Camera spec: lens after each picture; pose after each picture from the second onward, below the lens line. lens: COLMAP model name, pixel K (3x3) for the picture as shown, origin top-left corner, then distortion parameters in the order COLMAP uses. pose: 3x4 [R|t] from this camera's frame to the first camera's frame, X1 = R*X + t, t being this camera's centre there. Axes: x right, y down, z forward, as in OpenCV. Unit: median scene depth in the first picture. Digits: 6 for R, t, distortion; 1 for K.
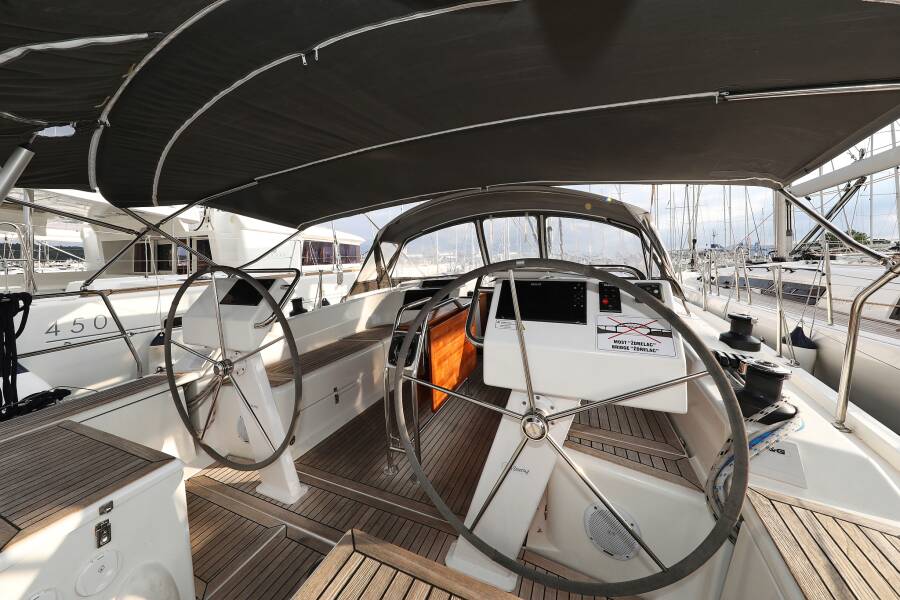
lens RADIAL K [[323.4, 0, 418.7], [0, 323.4, 257.6], [0, 0, 1]] dist [0.000163, -0.000565]
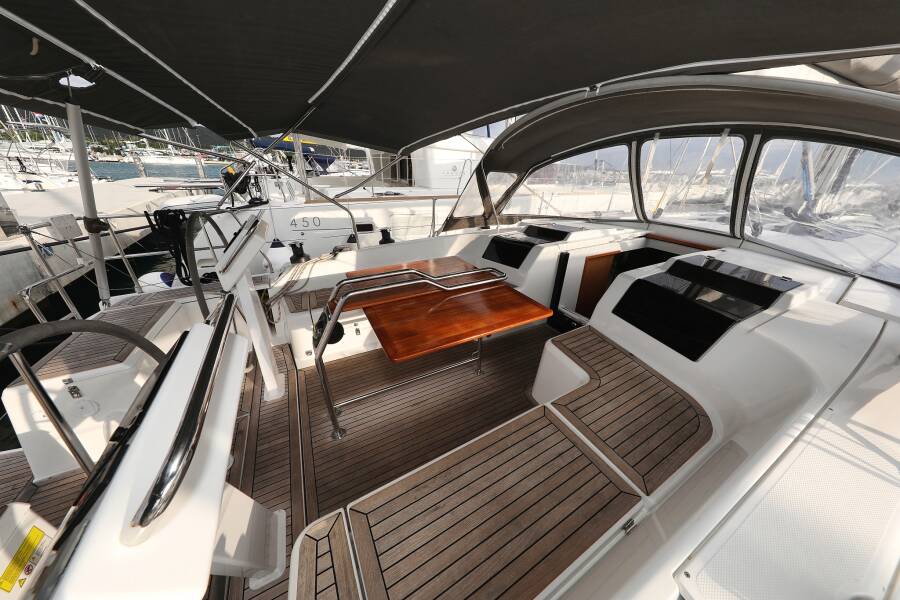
lens RADIAL K [[262.7, 0, 456.7], [0, 262.7, 314.0], [0, 0, 1]] dist [0.000756, 0.000030]
pose [[0.822826, 0.318006, -0.470988, 0.624349], [-0.046593, 0.863736, 0.501787, -0.158235], [0.566380, -0.390939, 0.725521, 0.636845]]
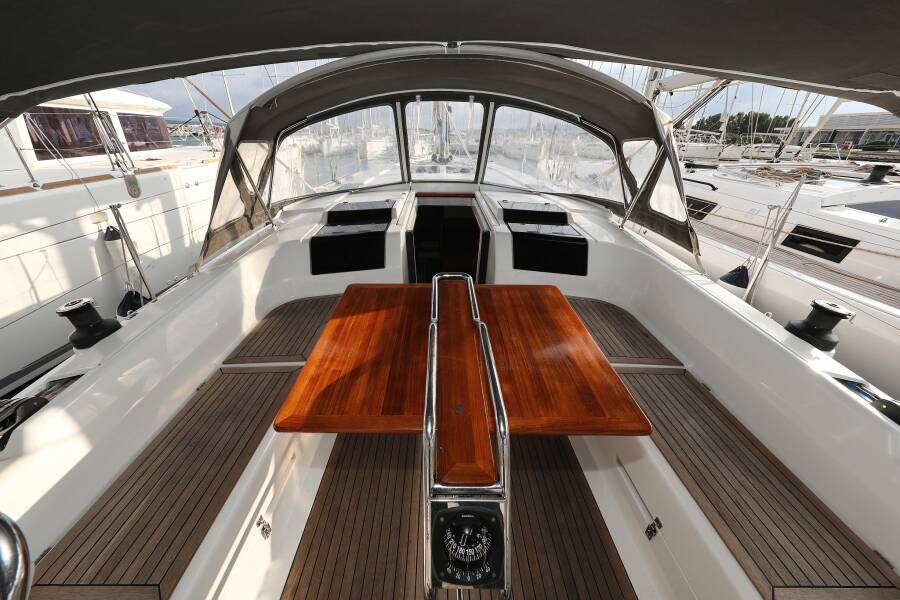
lens RADIAL K [[314.4, 0, 426.2], [0, 314.4, 304.4], [0, 0, 1]] dist [-0.005309, -0.000646]
pose [[0.901488, -0.188051, 0.389816, -0.201682], [-0.023657, 0.877919, 0.478225, -0.158971], [-0.432157, -0.440336, 0.786984, 0.796824]]
